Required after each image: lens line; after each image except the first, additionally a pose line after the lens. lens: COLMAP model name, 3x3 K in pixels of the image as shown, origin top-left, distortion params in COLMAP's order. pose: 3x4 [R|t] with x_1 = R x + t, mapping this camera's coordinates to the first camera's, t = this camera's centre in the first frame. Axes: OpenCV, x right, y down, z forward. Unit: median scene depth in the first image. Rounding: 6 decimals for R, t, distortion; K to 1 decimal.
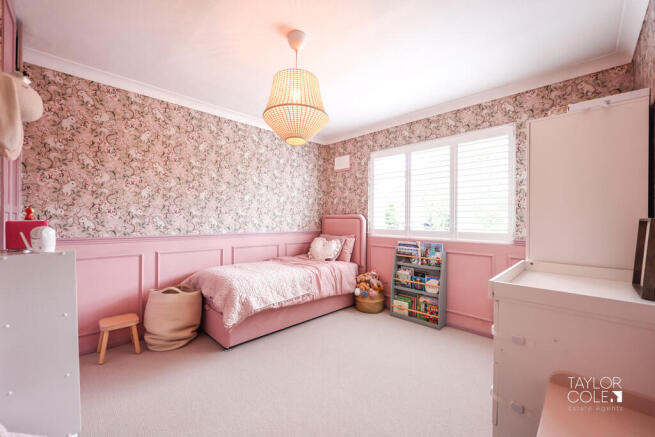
lens RADIAL K [[263.2, 0, 327.5], [0, 263.2, 218.5], [0, 0, 1]] dist [-0.000583, -0.000137]
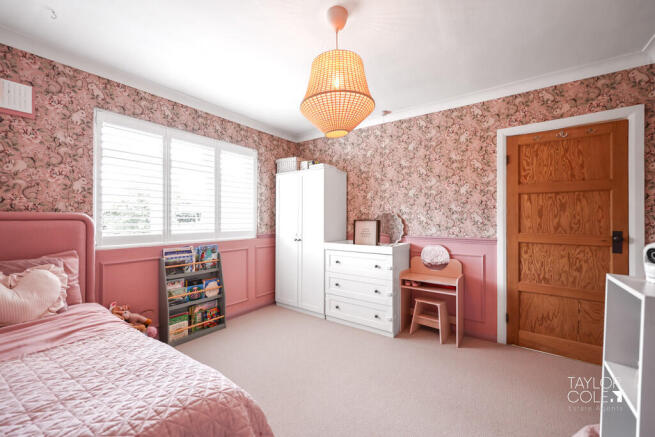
lens RADIAL K [[263.2, 0, 327.5], [0, 263.2, 218.5], [0, 0, 1]] dist [-0.000583, -0.000137]
pose [[-0.138519, -0.006997, 0.990335, -0.590748], [-0.009176, 0.999941, 0.005782, -0.013519], [-0.990317, -0.008286, -0.138575, 0.675641]]
